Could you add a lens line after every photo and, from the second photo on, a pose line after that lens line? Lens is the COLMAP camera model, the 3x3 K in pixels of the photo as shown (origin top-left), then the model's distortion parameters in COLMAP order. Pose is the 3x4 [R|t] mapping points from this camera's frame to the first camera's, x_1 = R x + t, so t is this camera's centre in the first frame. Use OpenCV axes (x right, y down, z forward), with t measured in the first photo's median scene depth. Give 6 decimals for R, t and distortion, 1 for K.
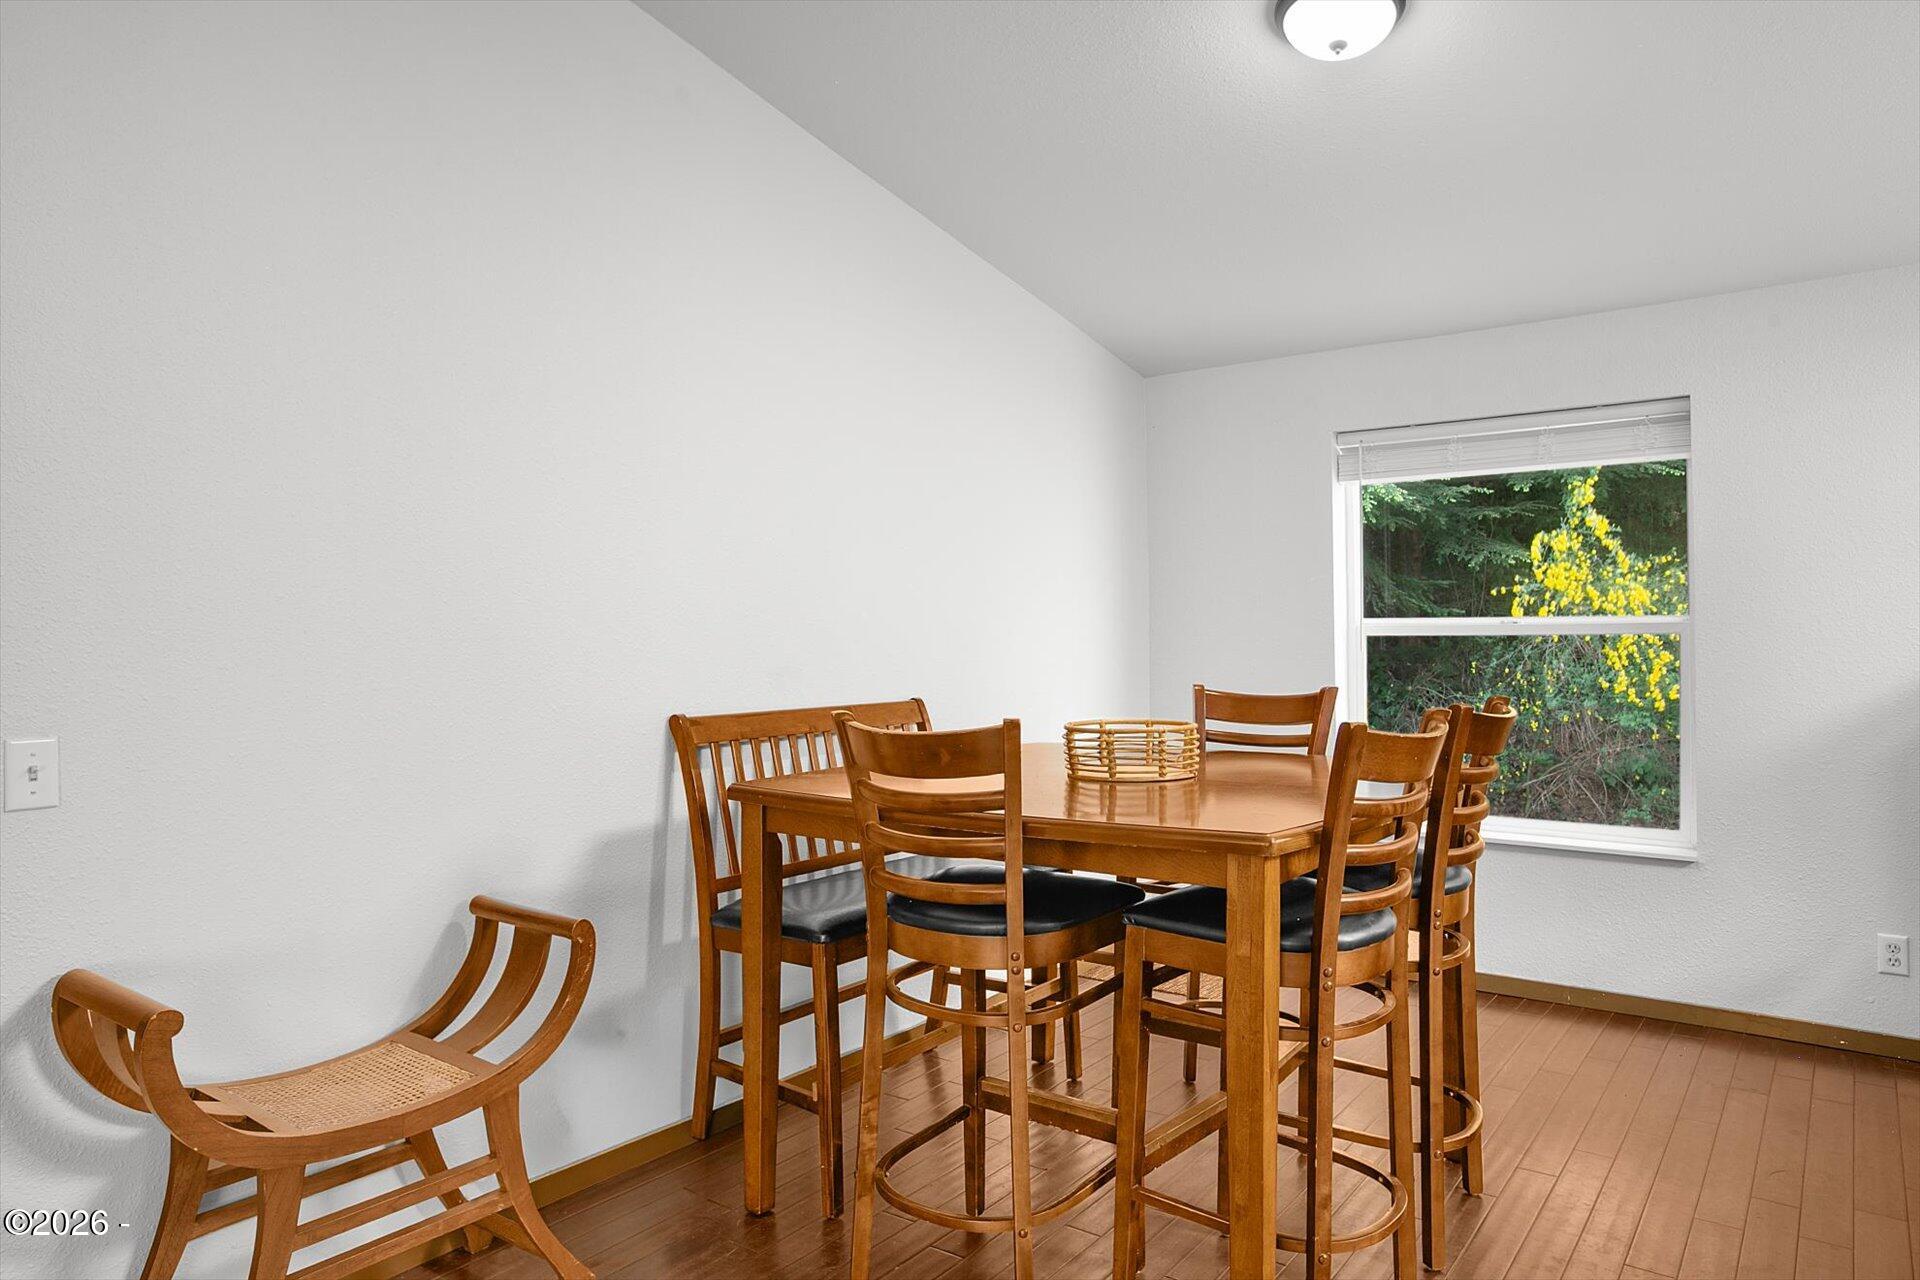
lens RADIAL K [[1223.0, 0, 962.9], [0, 1223.0, 626.4], [0, 0, 1]] dist [-0.006691, -0.005184]
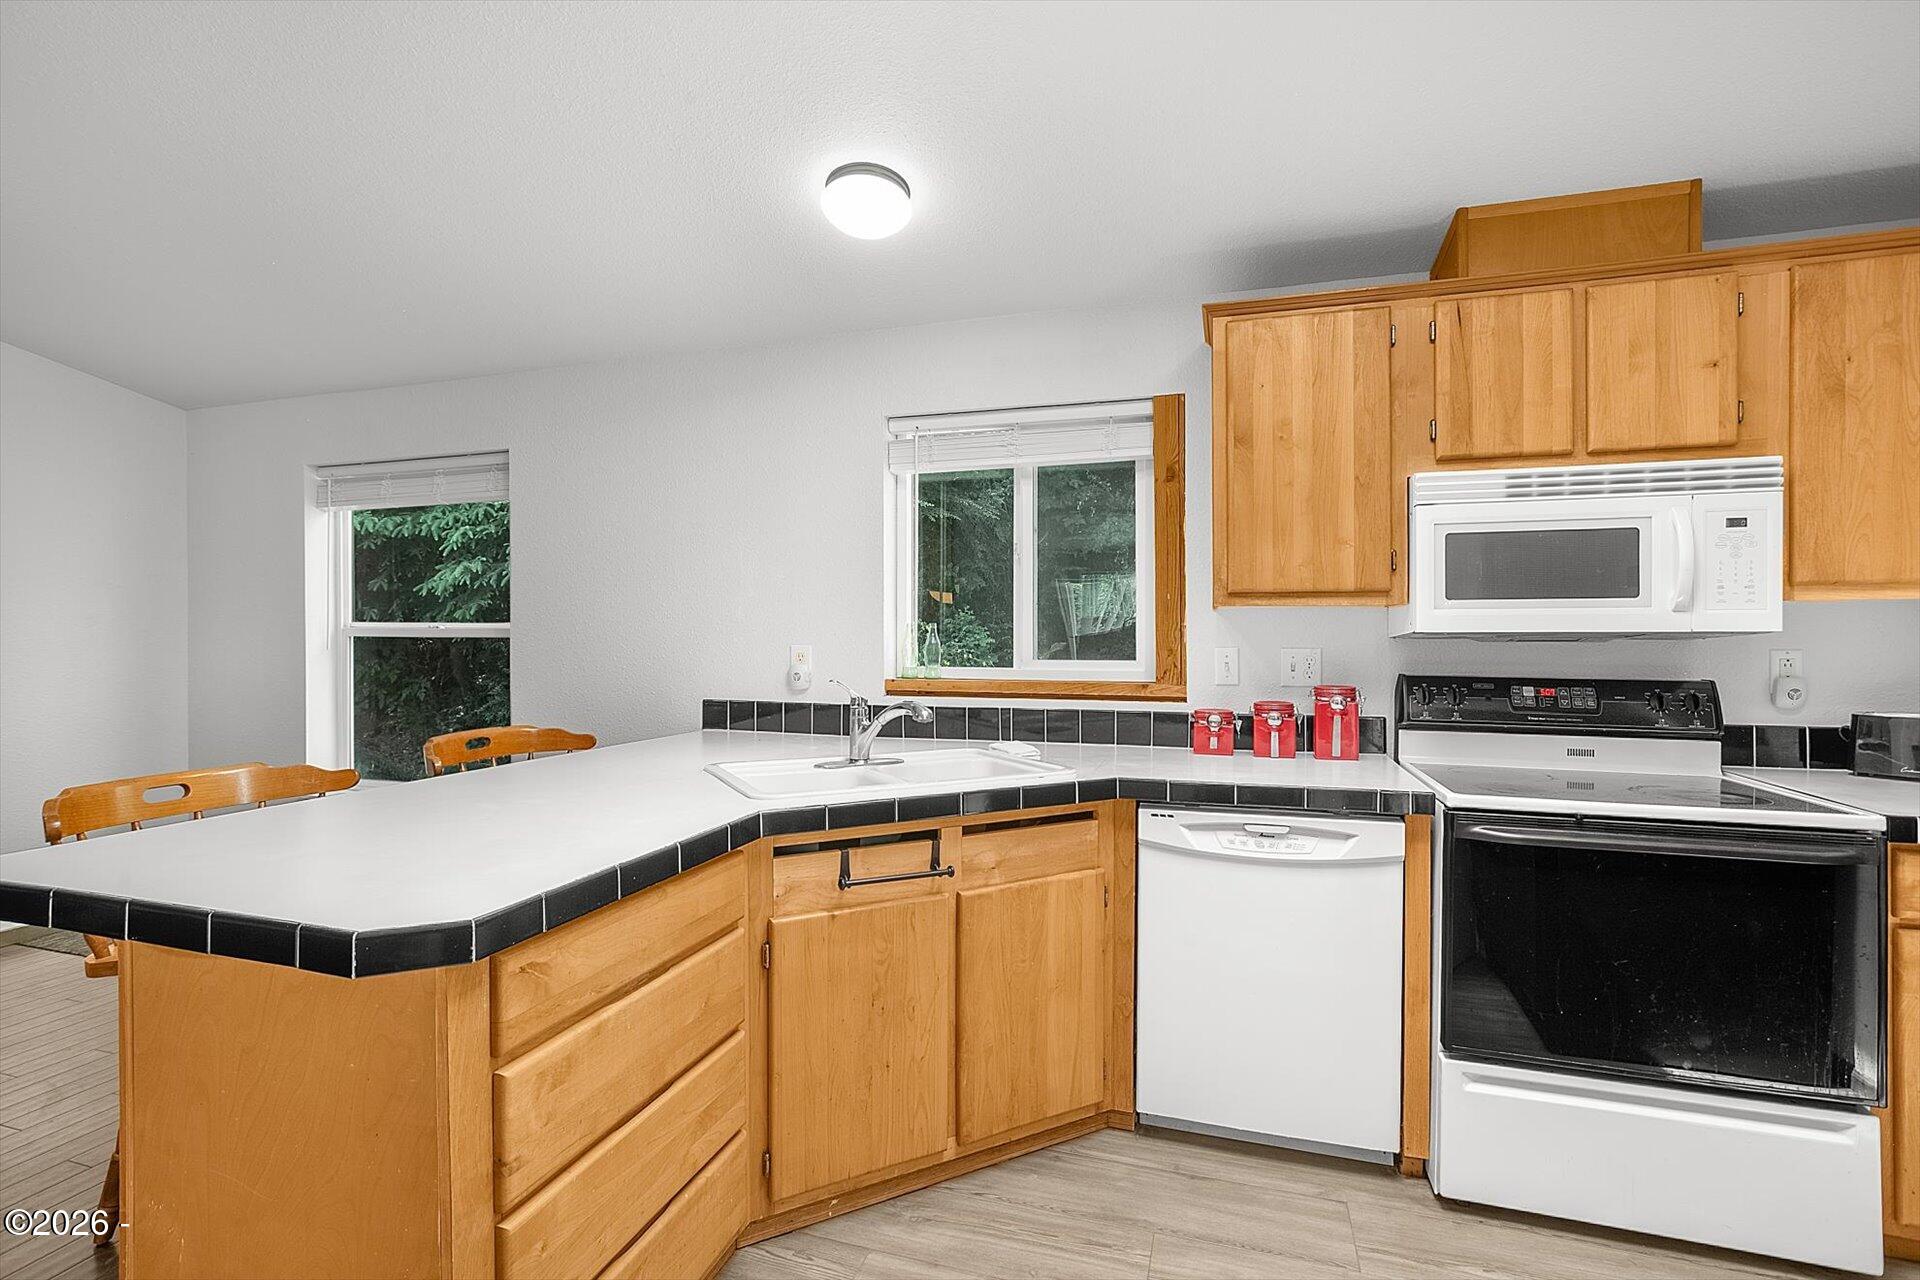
lens RADIAL K [[881.0, 0, 968.7], [0, 881.0, 635.1], [0, 0, 1]] dist [0.009450, 0.000210]
pose [[0.935390, 0.000386, 0.353619, 0.694862], [-0.002174, 0.999987, 0.004659, 0.001091], [-0.353612, -0.005127, 0.935378, -0.048004]]
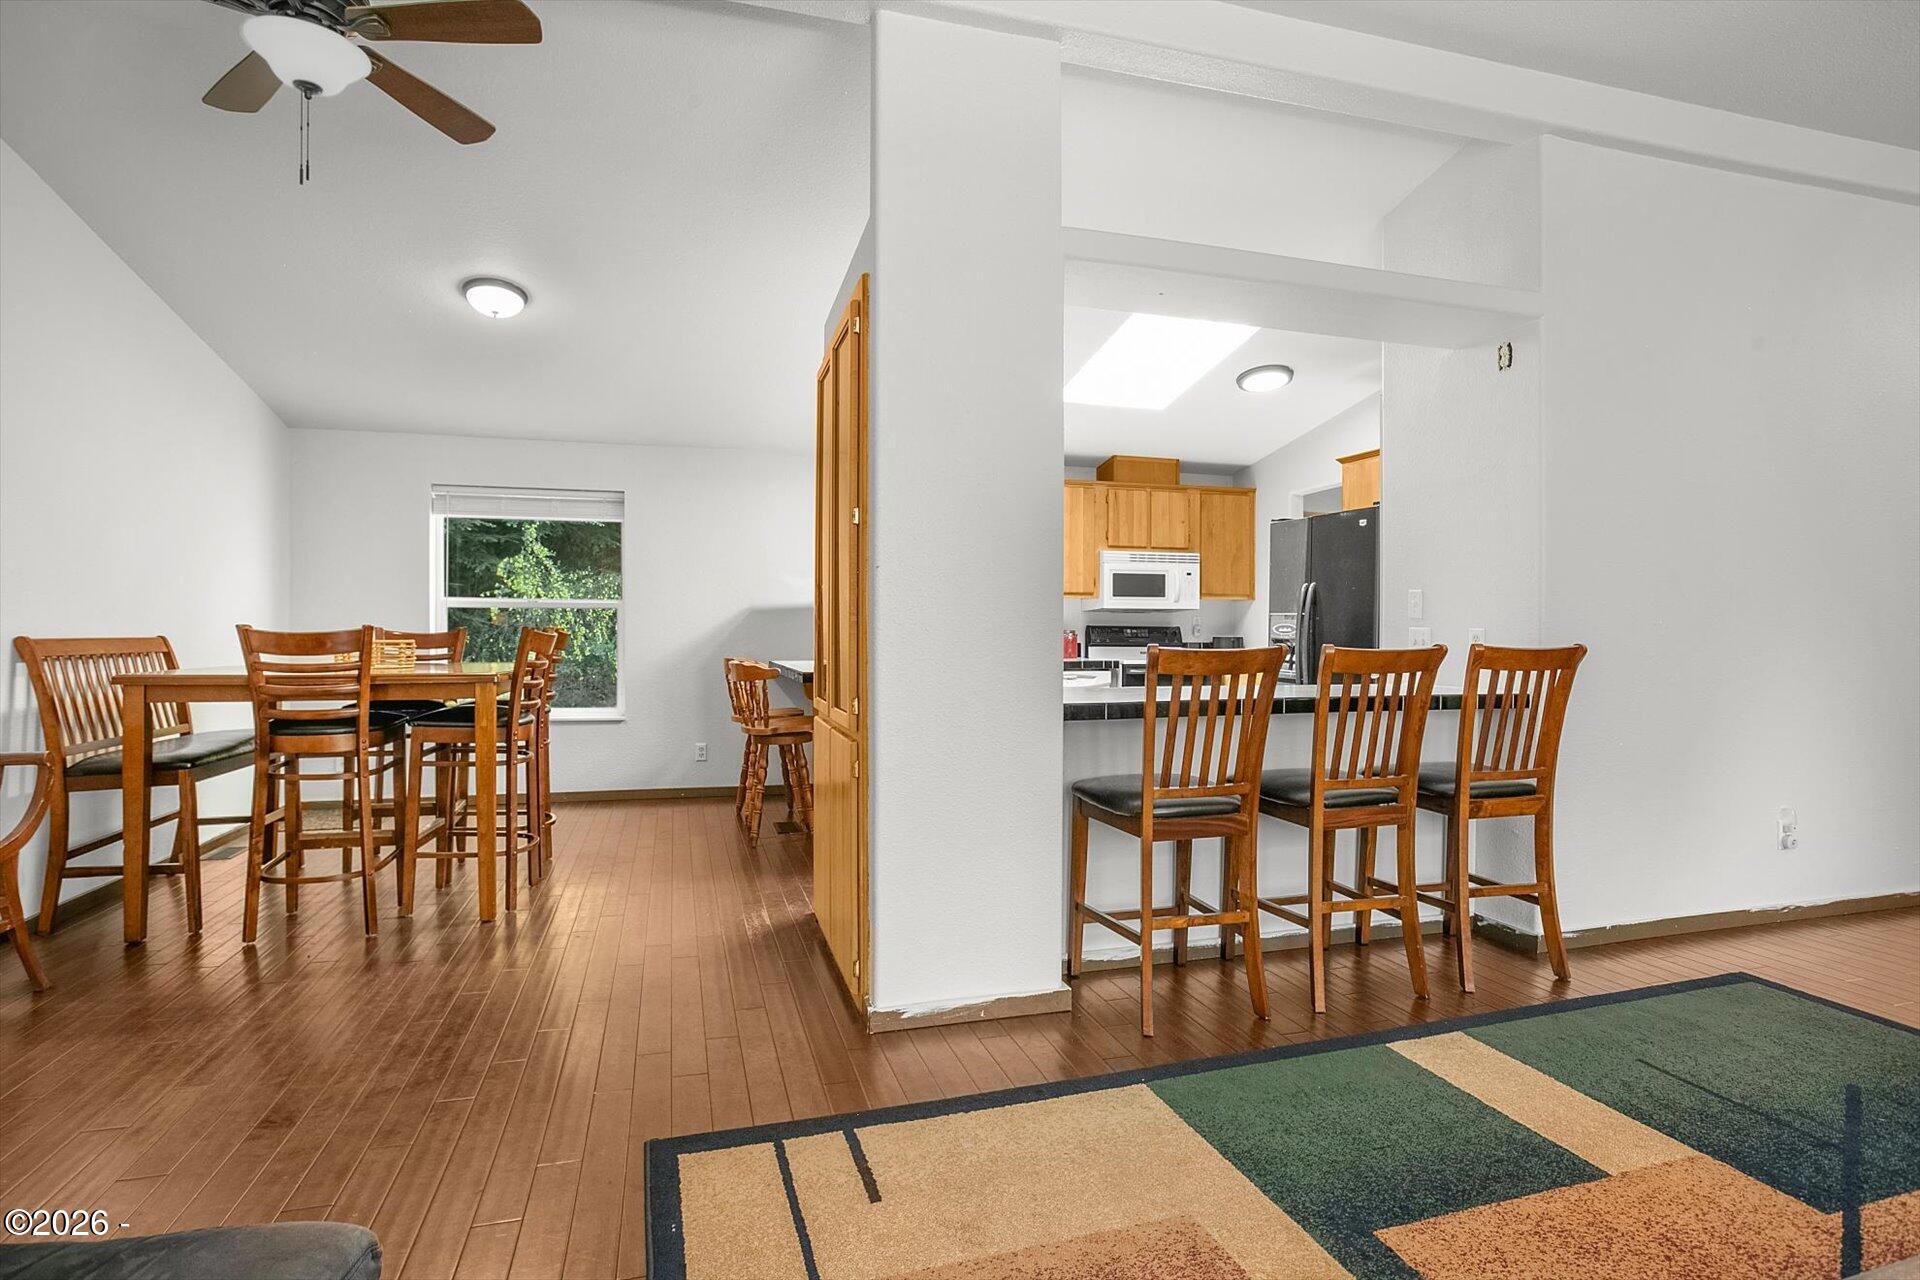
lens RADIAL K [[971.8, 0, 958.2], [0, 971.8, 637.2], [0, 0, 1]] dist [0.001899, 0.000882]
pose [[0.594746, 0.000551, 0.803913, -0.391982], [-0.005804, 0.999977, 0.003609, 0.048789], [-0.803893, -0.006813, 0.594736, -0.443176]]
